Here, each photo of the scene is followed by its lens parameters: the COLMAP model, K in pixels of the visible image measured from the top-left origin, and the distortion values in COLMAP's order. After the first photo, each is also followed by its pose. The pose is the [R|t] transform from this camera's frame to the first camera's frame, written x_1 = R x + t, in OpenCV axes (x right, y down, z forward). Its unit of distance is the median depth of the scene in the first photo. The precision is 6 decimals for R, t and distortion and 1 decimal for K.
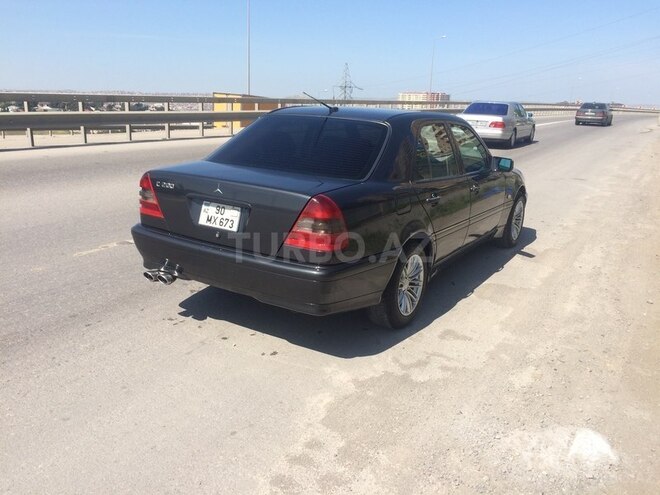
lens RADIAL K [[578.1, 0, 330.0], [0, 578.1, 247.5], [0, 0, 1]] dist [0.040334, -0.009163]
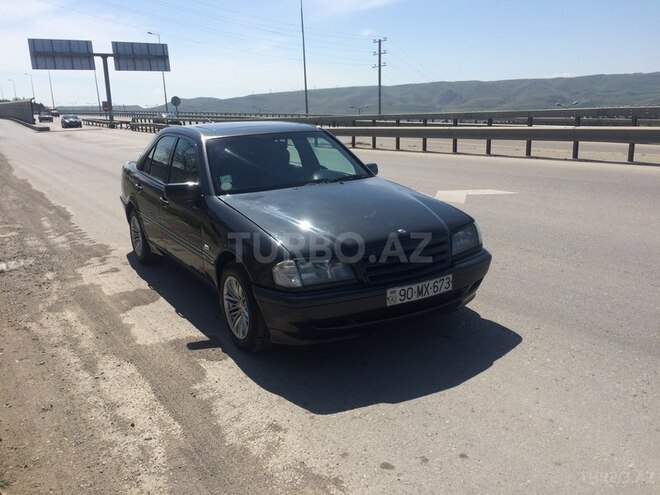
lens RADIAL K [[578.1, 0, 330.0], [0, 578.1, 247.5], [0, 0, 1]] dist [0.040334, -0.009163]
pose [[-0.457454, 0.193257, -0.867979, 1.022172], [-0.211314, 0.924511, 0.317214, -0.412928], [0.863760, 0.328527, -0.382083, 1.666152]]
